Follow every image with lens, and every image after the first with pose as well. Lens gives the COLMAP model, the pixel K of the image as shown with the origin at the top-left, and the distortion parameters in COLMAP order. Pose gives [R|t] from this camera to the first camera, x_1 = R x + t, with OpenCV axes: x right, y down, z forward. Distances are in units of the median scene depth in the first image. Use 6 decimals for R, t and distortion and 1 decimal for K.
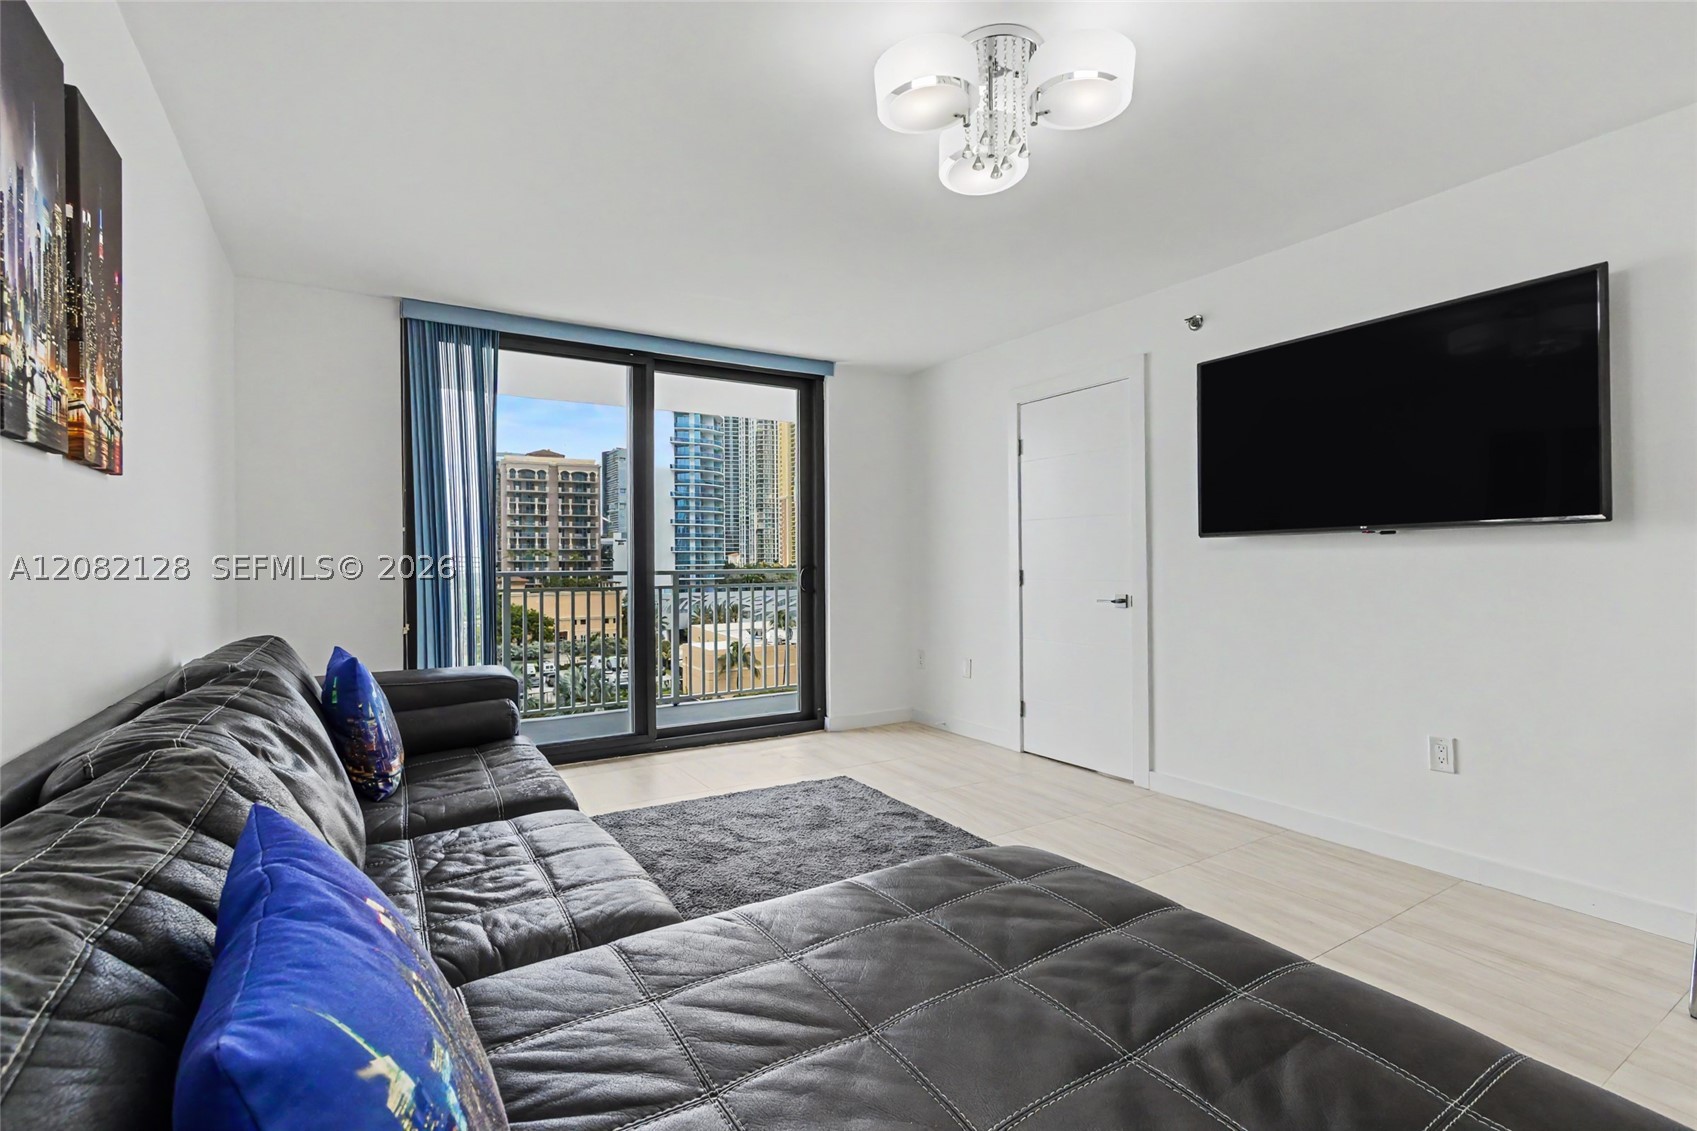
lens RADIAL K [[770.3, 0, 840.5], [0, 770.3, 562.7], [0, 0, 1]] dist [0.006205, -0.002601]
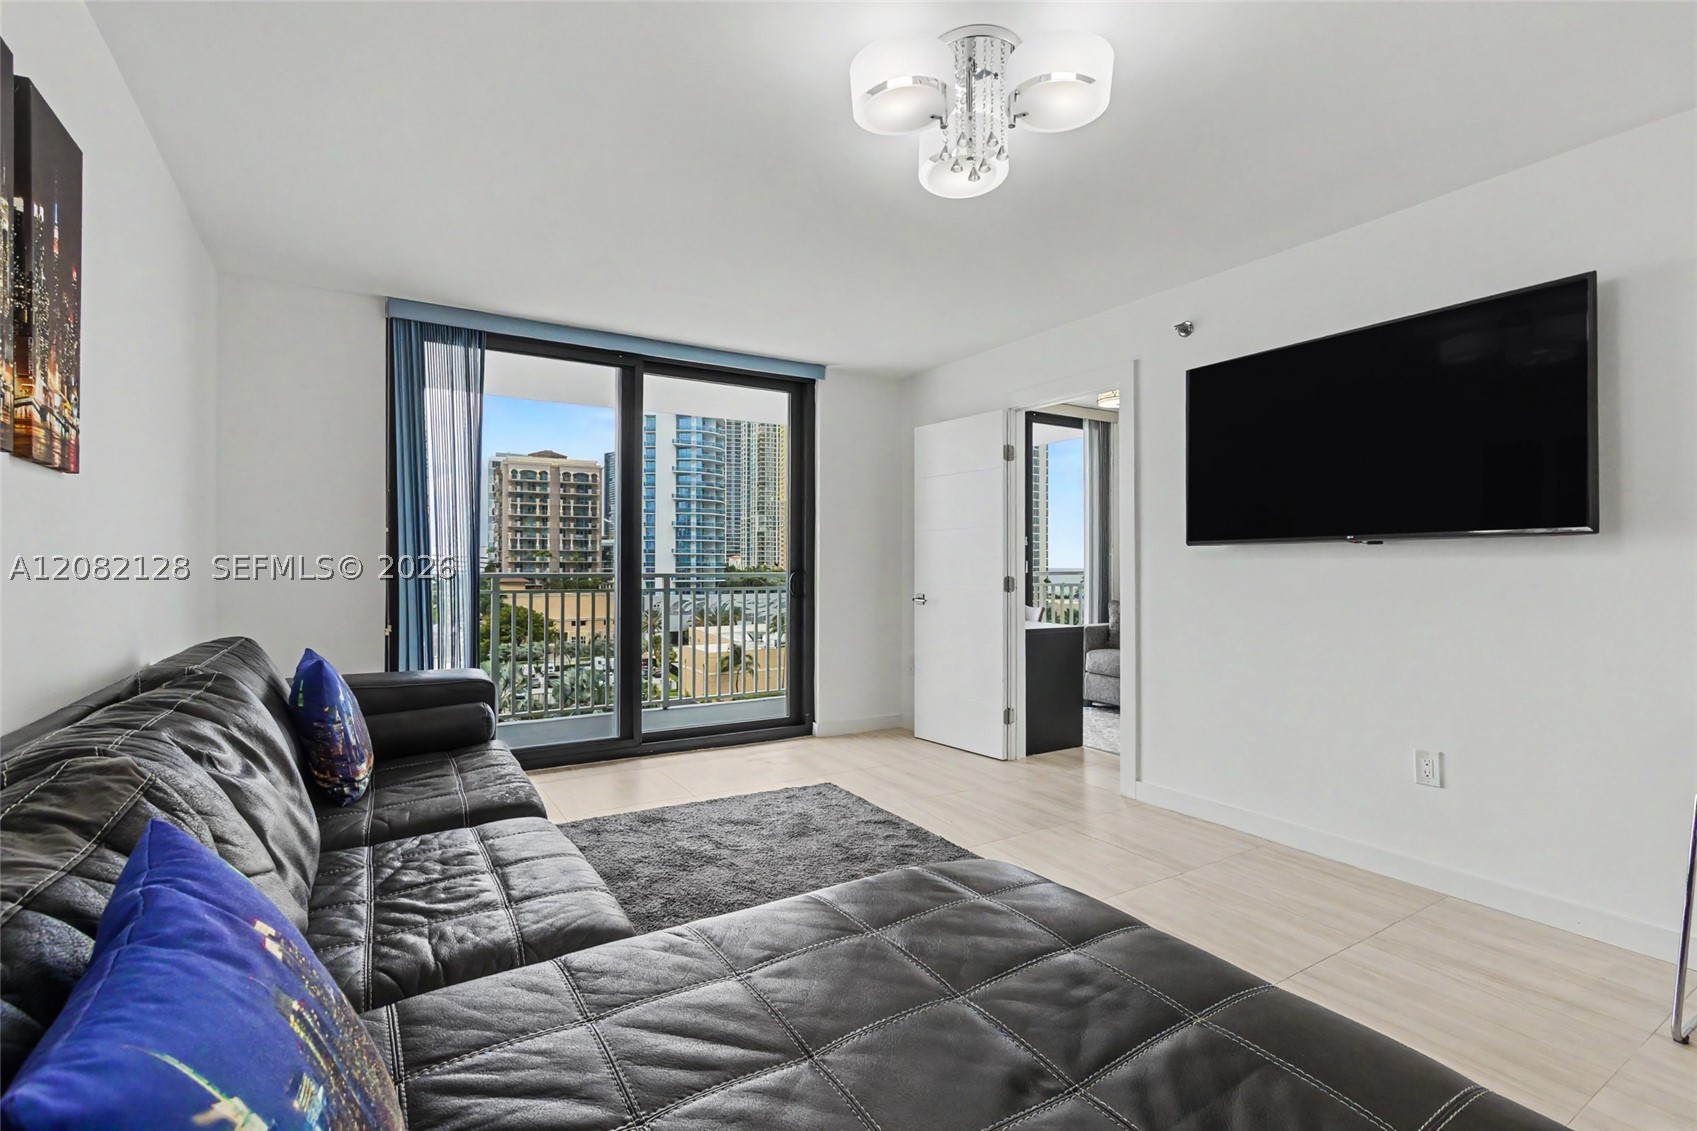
lens RADIAL K [[770.3, 0, 840.9], [0, 770.3, 562.2], [0, 0, 1]] dist [0.006205, -0.002601]
pose [[0.999959, 0.009062, -0.000443, 0.021288], [-0.009064, 0.999945, -0.005251, -0.002112], [0.000395, 0.005255, 0.999986, 0.008808]]
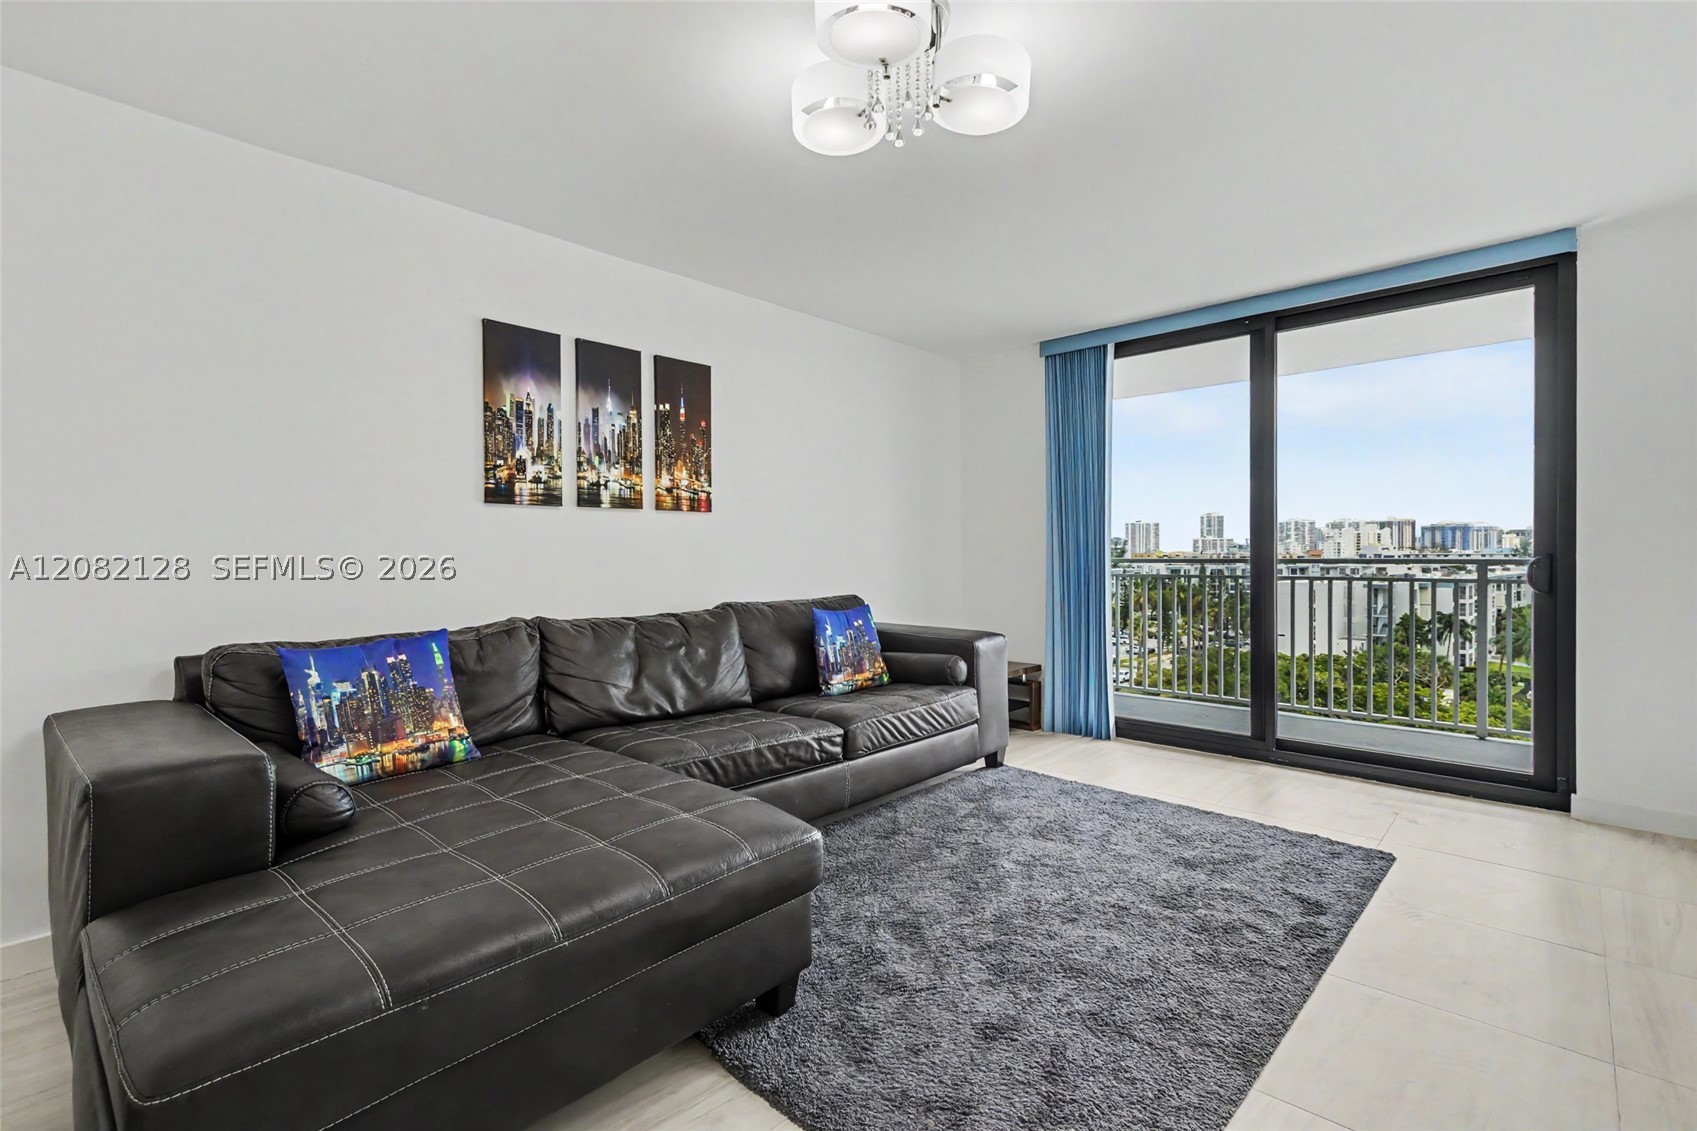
lens RADIAL K [[770.3, 0, 861.0], [0, 770.3, 552.4], [0, 0, 1]] dist [0.006205, -0.002601]
pose [[0.279080, 0.002092, -0.960265, 0.643518], [0.004796, 0.999982, 0.003572, -0.002605], [0.960256, -0.005603, 0.279065, 0.402027]]
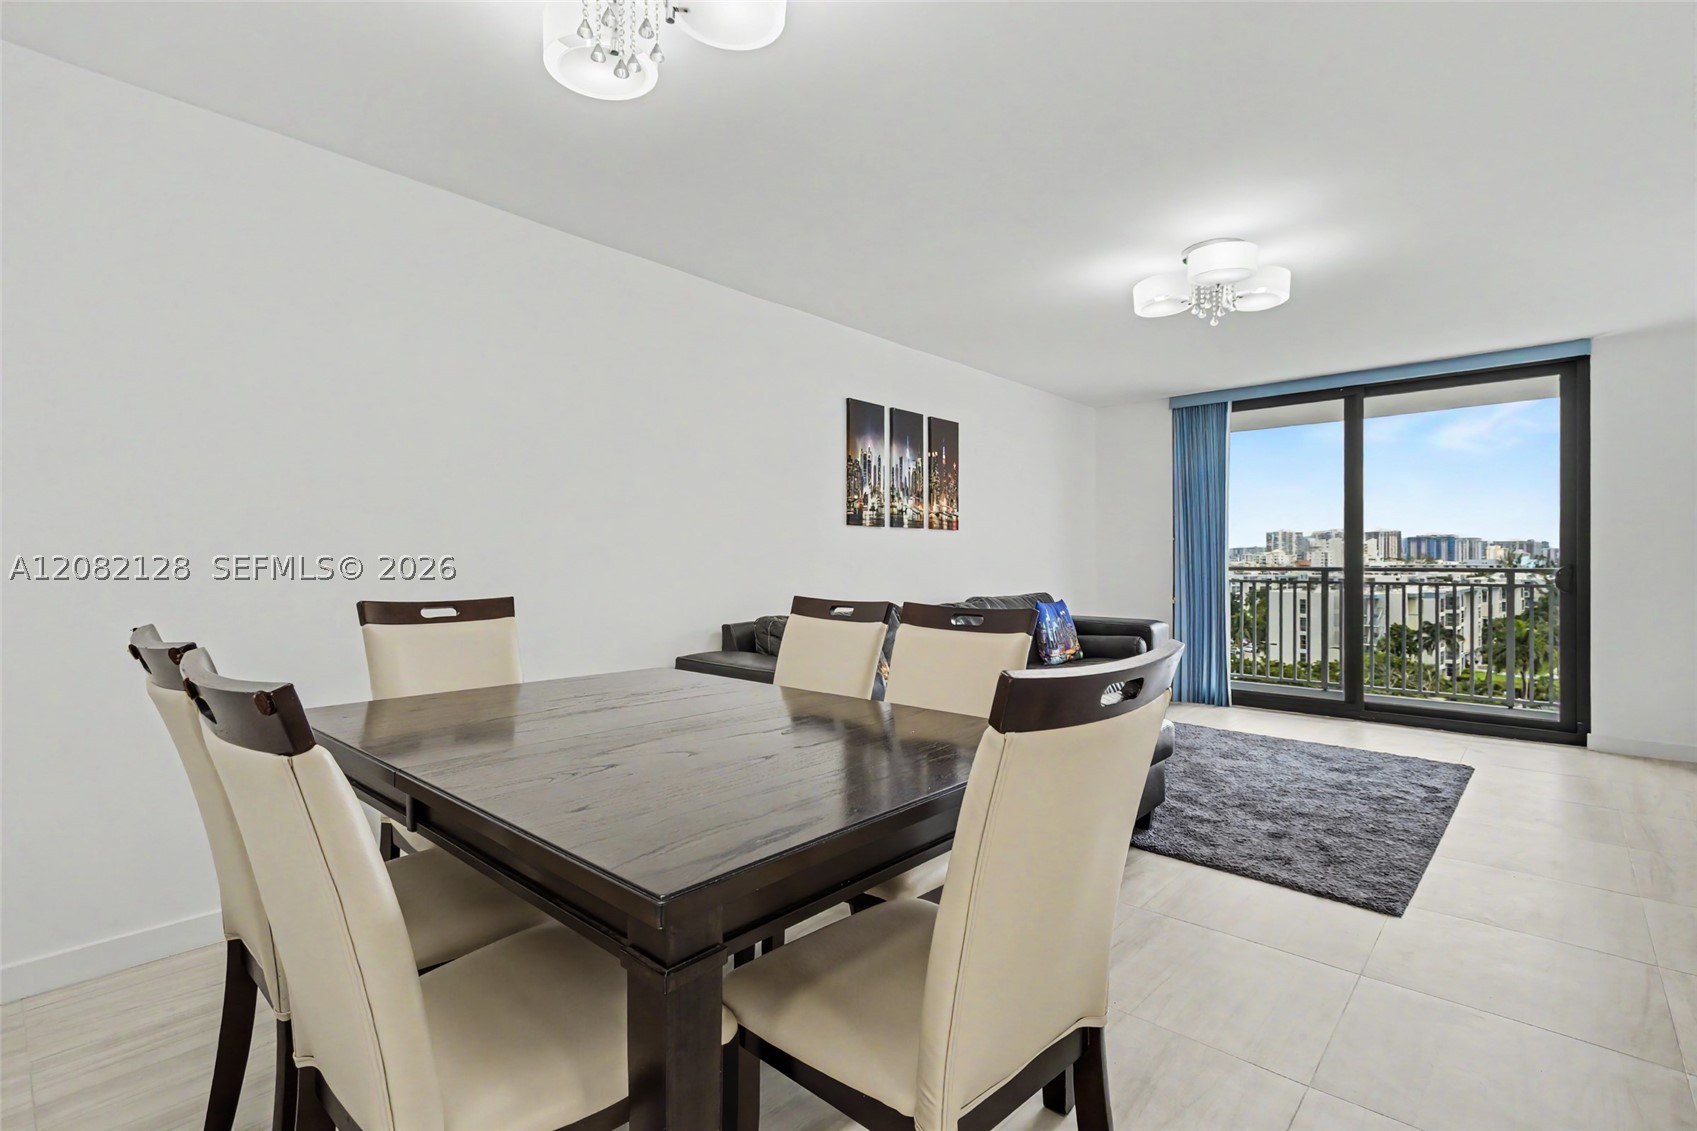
lens RADIAL K [[770.3, 0, 863.1], [0, 770.3, 553.2], [0, 0, 1]] dist [0.006205, -0.002601]
pose [[0.292471, -0.003163, -0.956269, 0.900727], [-0.002381, 0.999989, -0.004036, -0.006044], [0.956271, 0.003457, 0.292460, -0.106991]]
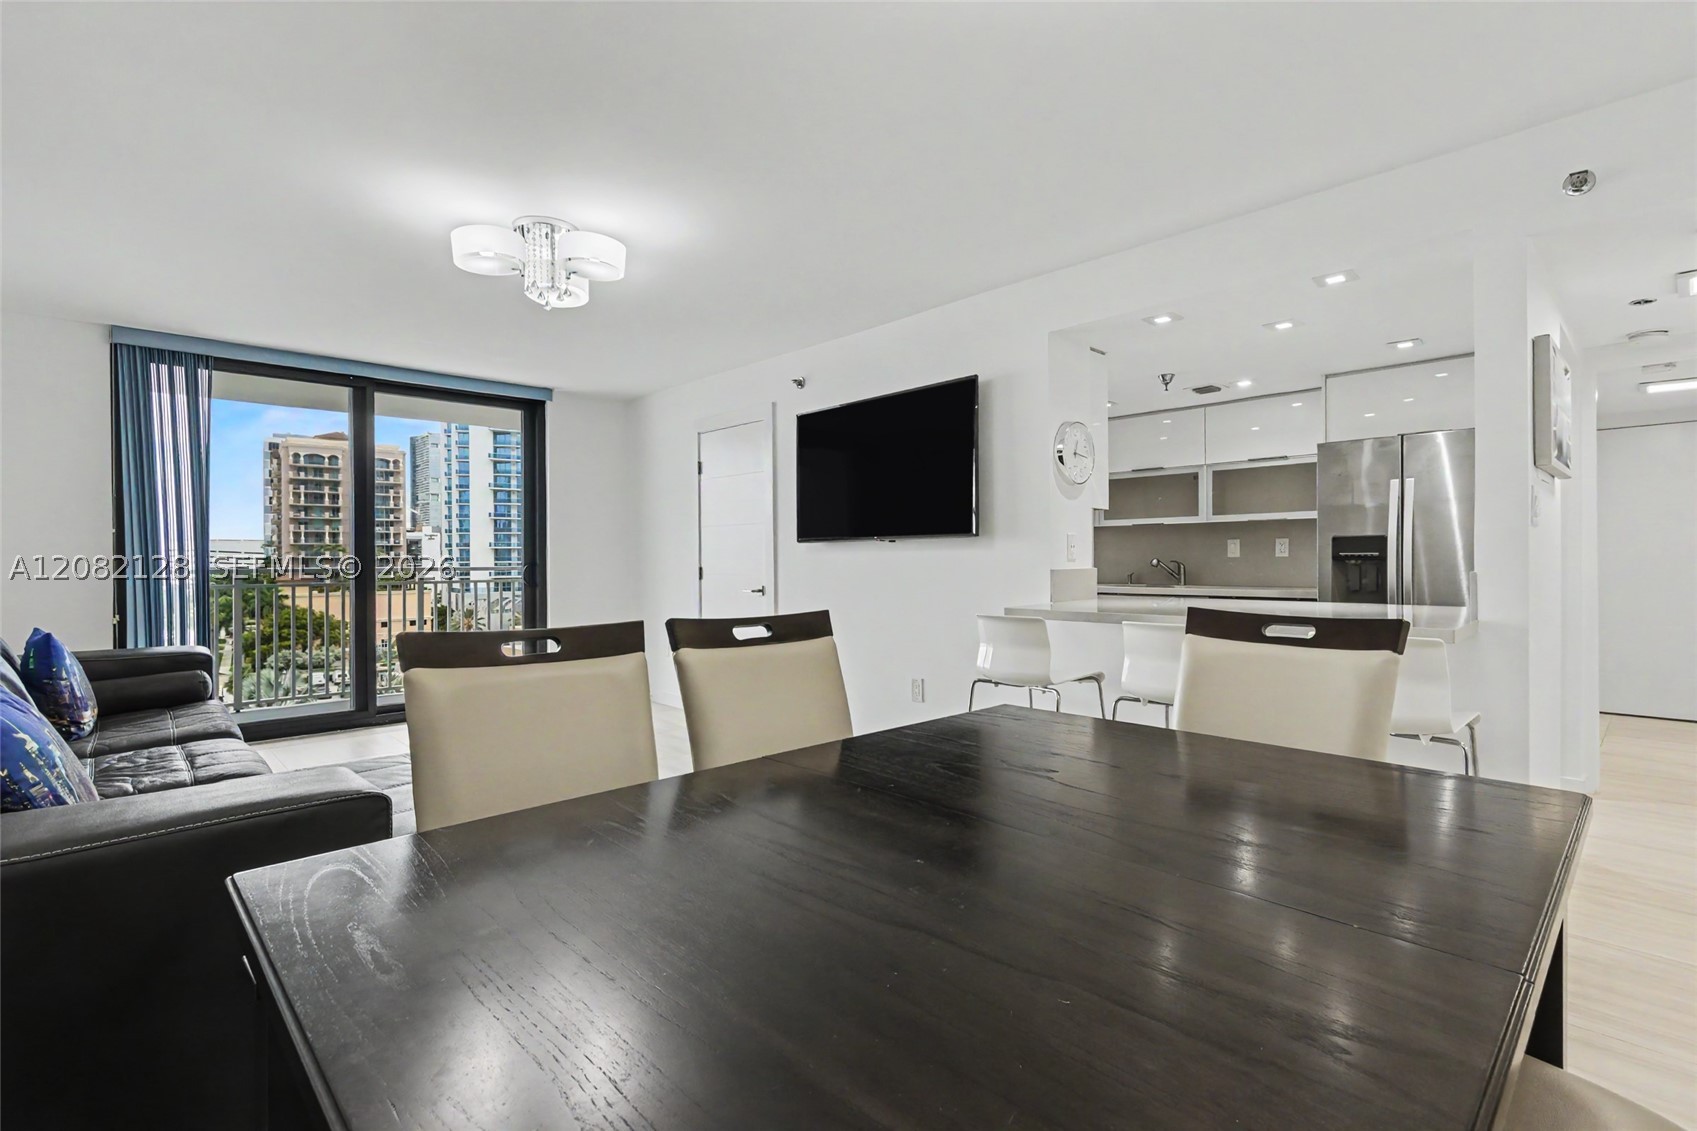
lens RADIAL K [[770.3, 0, 845.8], [0, 770.3, 559.0], [0, 0, 1]] dist [0.006205, -0.002601]
pose [[0.976878, -0.000293, 0.213795, 0.265663], [0.000288, 1.000000, 0.000055, -0.001936], [-0.213795, 0.000008, 0.976878, -0.369293]]
